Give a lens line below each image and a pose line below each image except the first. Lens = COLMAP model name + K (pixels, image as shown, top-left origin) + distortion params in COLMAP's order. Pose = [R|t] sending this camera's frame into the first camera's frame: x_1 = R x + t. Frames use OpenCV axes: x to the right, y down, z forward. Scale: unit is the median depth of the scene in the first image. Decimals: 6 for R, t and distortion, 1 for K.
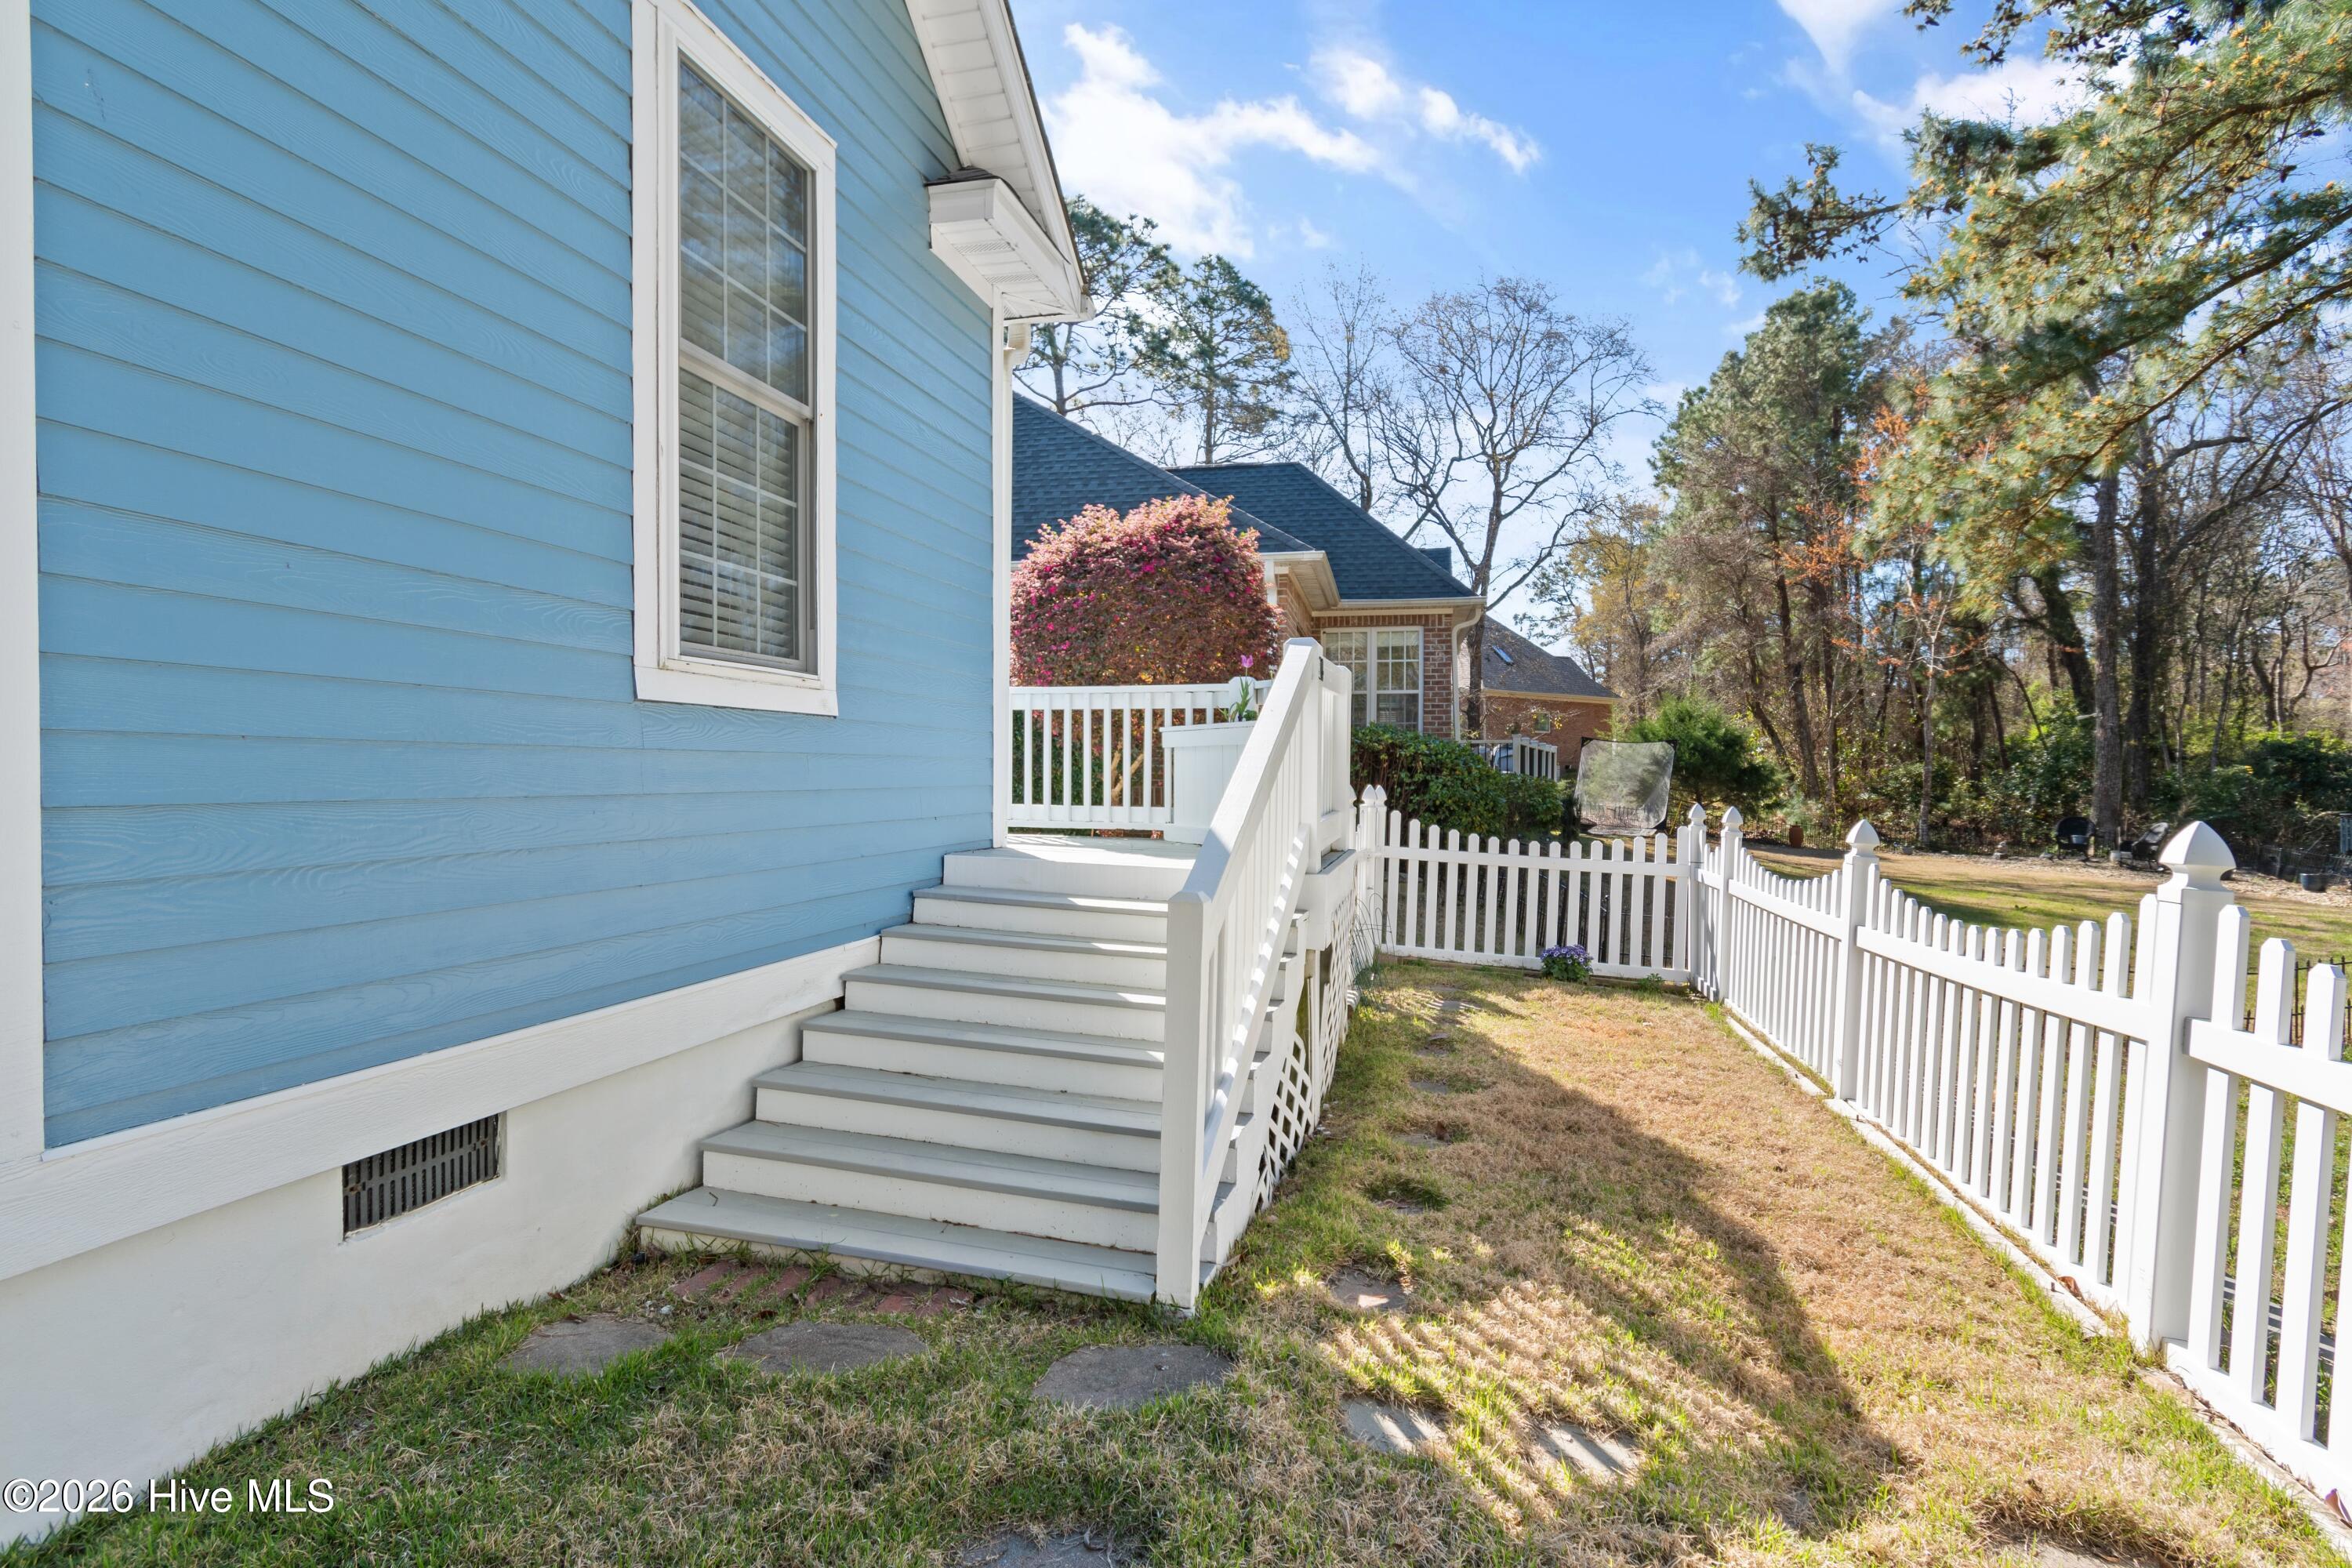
lens RADIAL K [[1143.2, 0, 1176.0], [0, 1143.2, 784.0], [0, 0, 1]] dist [-0.000619, -0.000132]
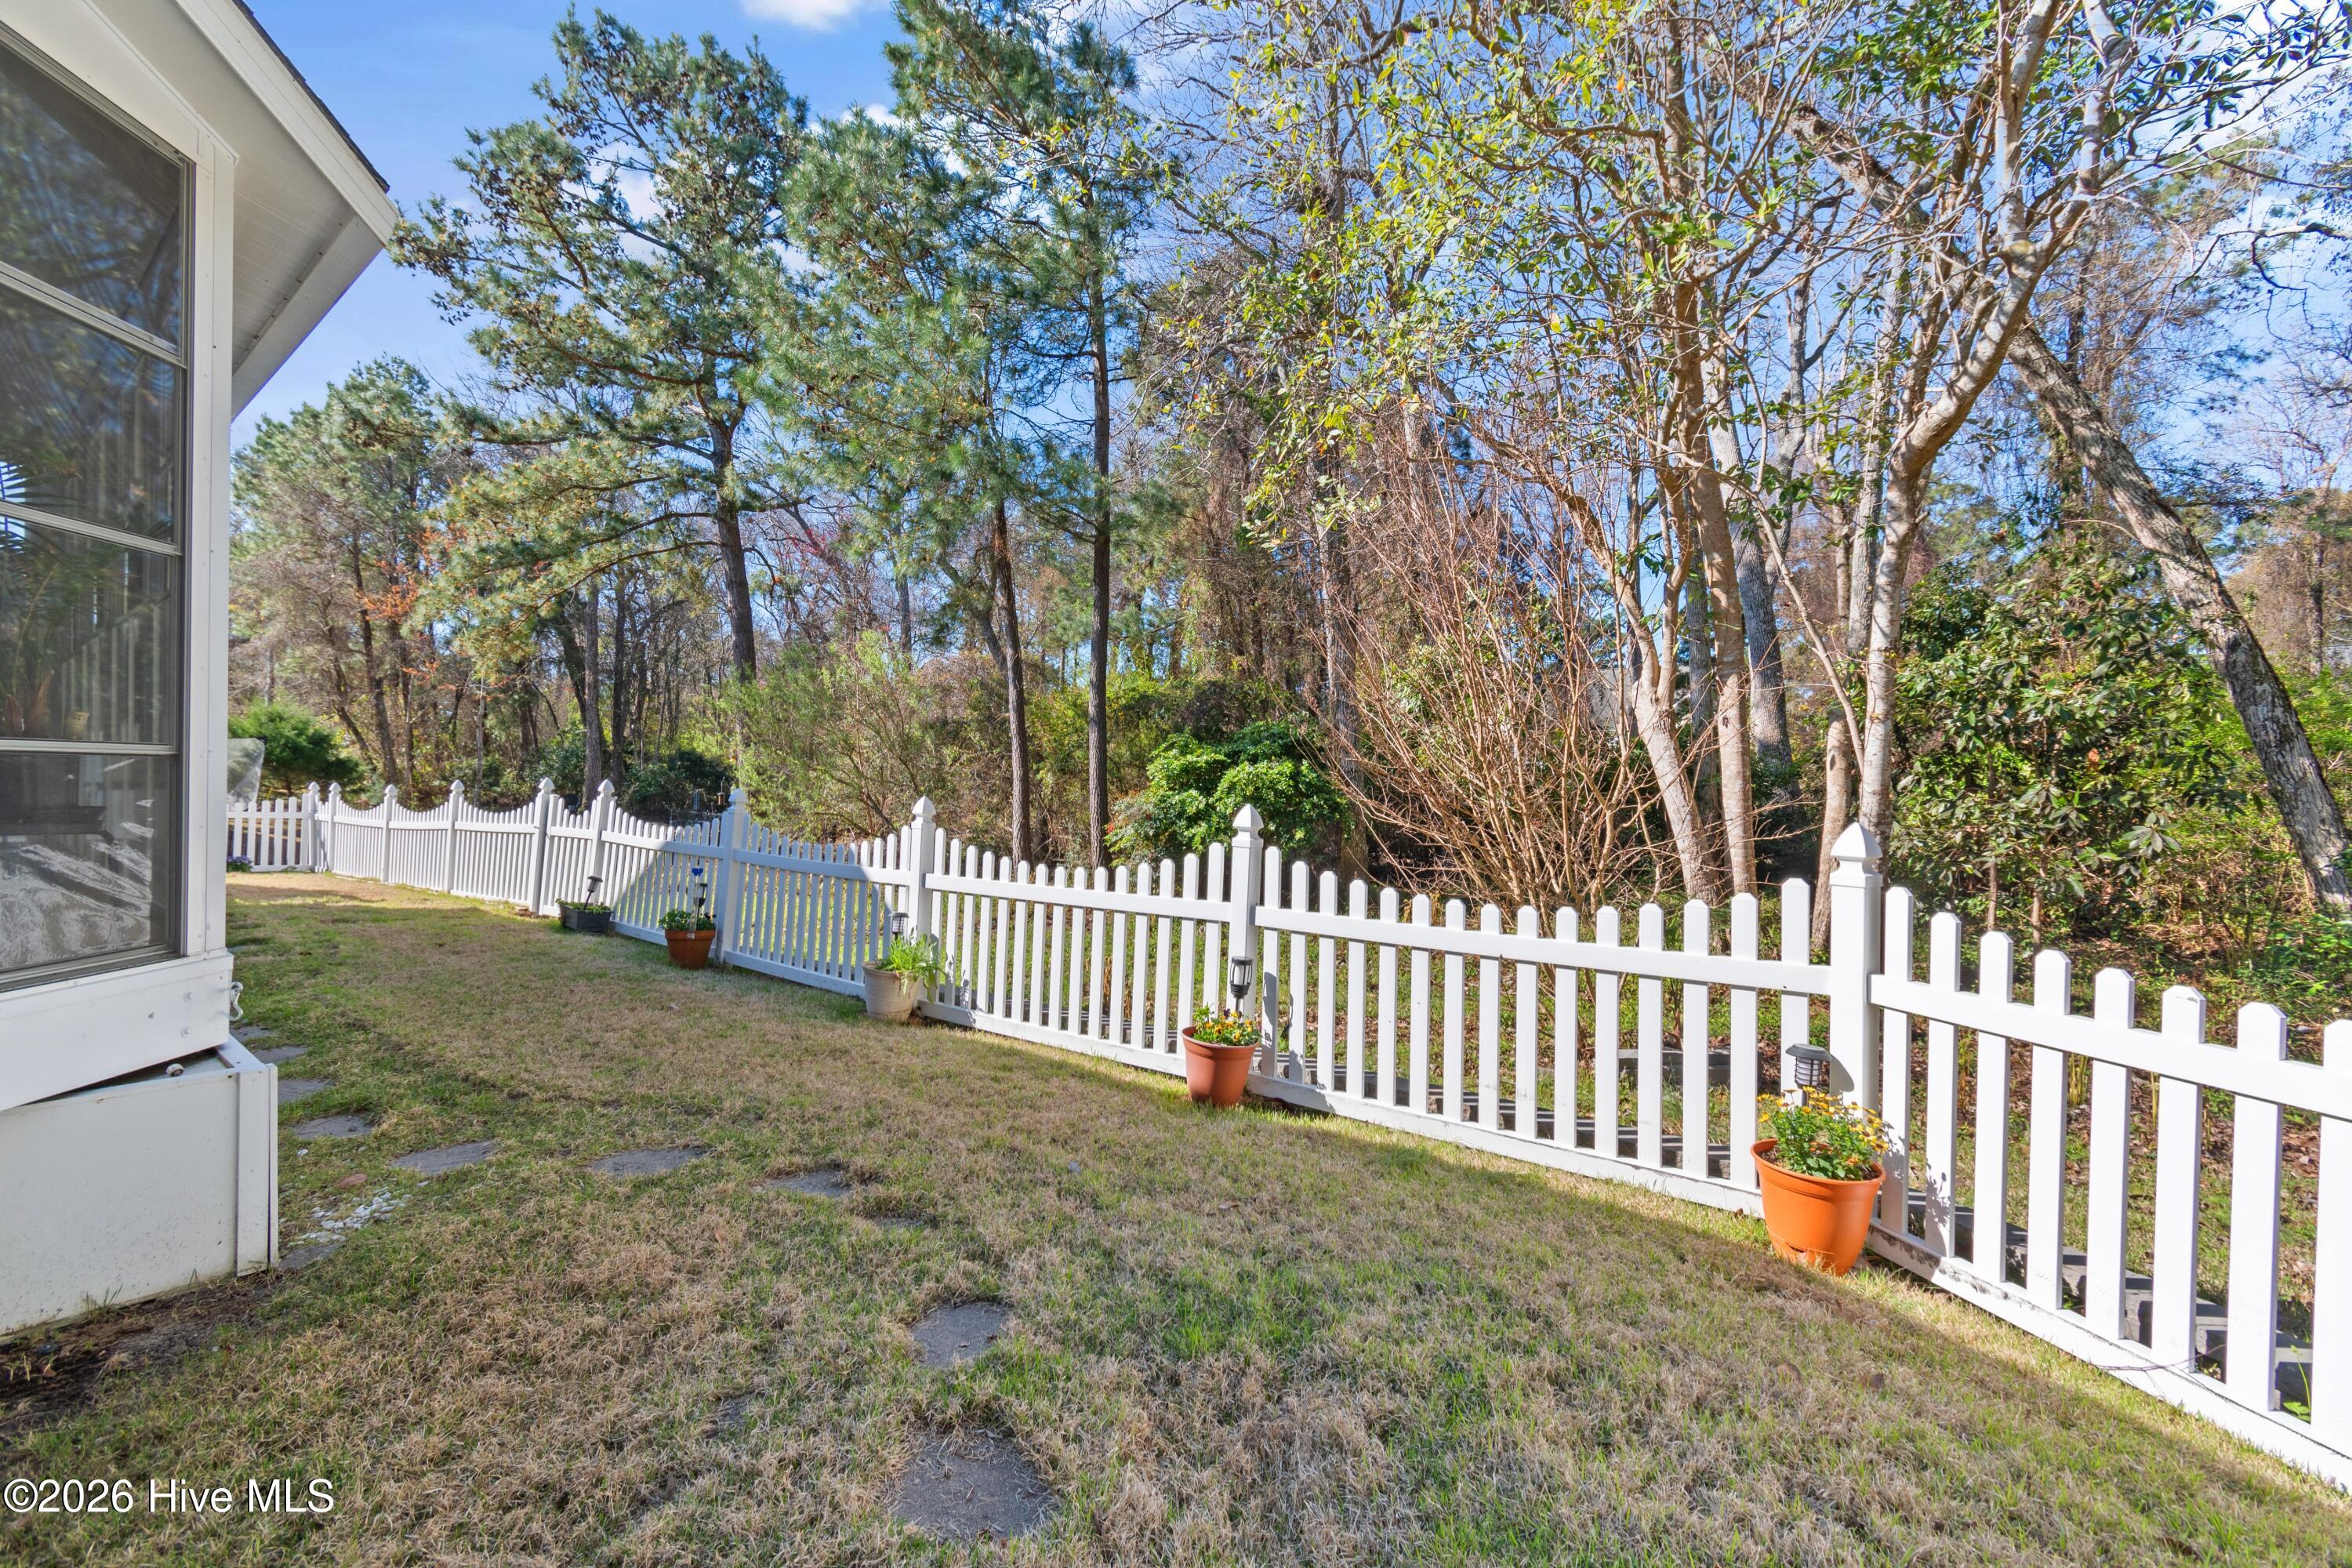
lens RADIAL K [[1033.5, 0, 1170.0], [0, 1033.5, 786.2], [0, 0, 1]] dist [0.003400, -0.000793]
pose [[0.411320, -0.008551, 0.911451, -0.138277], [-0.001290, 0.999950, 0.009964, 0.001221], [-0.911490, -0.005275, 0.411289, -0.264666]]
